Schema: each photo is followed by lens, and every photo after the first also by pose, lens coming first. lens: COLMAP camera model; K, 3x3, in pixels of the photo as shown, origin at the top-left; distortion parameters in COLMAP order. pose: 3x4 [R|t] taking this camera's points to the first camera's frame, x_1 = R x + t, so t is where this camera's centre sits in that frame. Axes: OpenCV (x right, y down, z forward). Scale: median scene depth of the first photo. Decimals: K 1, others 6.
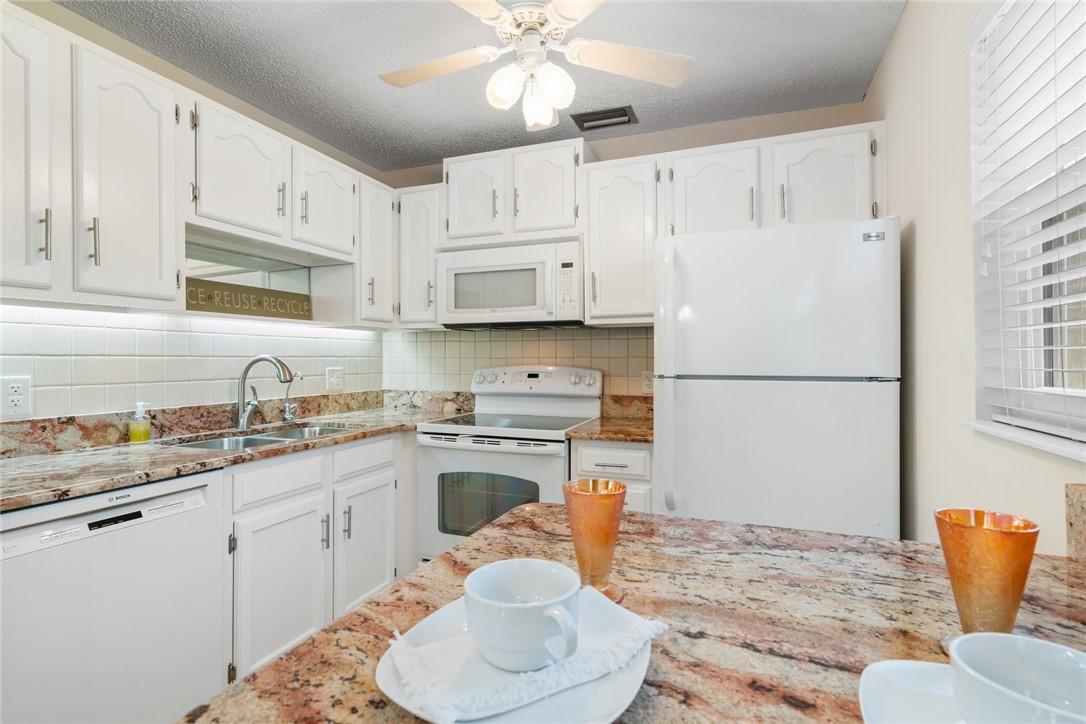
lens RADIAL K [[525.1, 0, 545.4], [0, 525.1, 360.6], [0, 0, 1]] dist [0.000003, 0.001458]
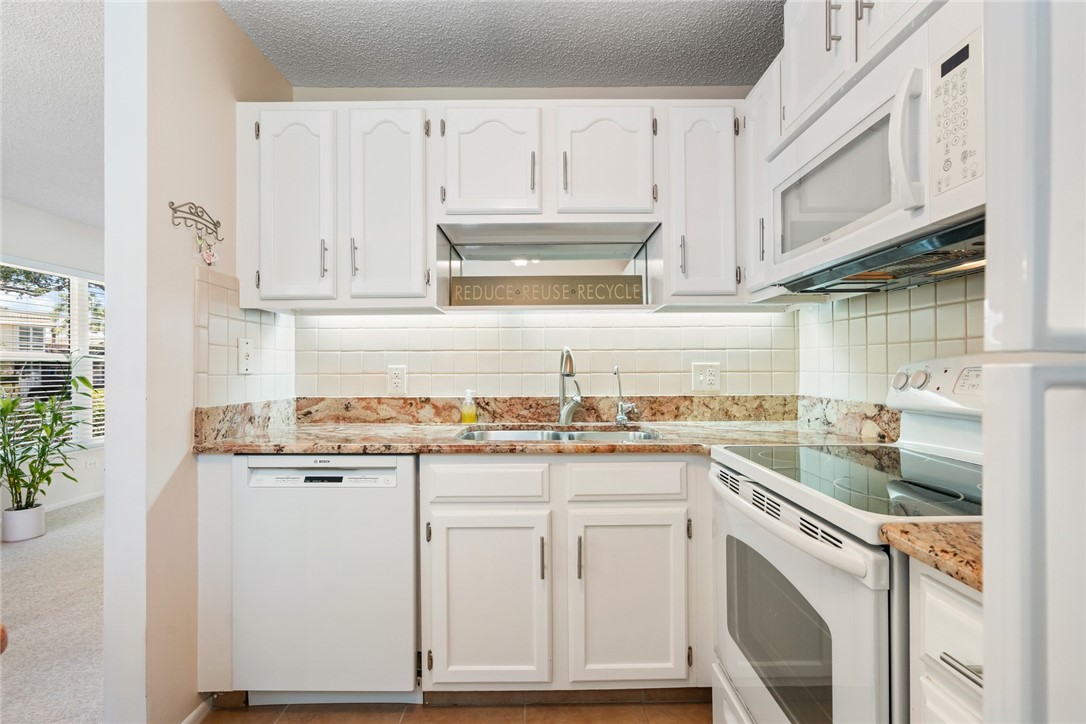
lens RADIAL K [[493.0, 0, 543.1], [0, 493.0, 365.8], [0, 0, 1]] dist [-0.003851, 0.000040]
pose [[0.355123, -0.006719, -0.934795, 0.270730], [0.002529, 0.999977, -0.006227, 0.028925], [0.934816, -0.000152, 0.355132, 0.660186]]
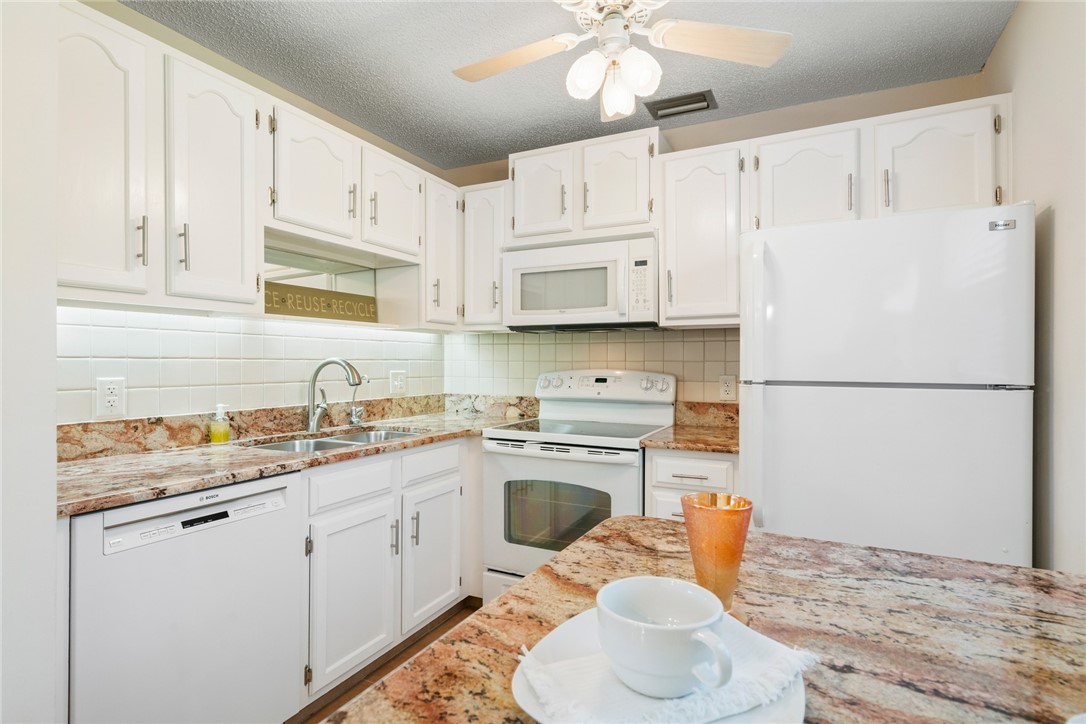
lens RADIAL K [[550.0, 0, 542.6], [0, 550.0, 366.2], [0, 0, 1]] dist [0.001621, 0.001230]
pose [[0.994892, 0.003758, -0.100875, -0.035882], [-0.003371, 0.999986, 0.004007, -0.000468], [0.100889, -0.003646, 0.994891, 0.001096]]
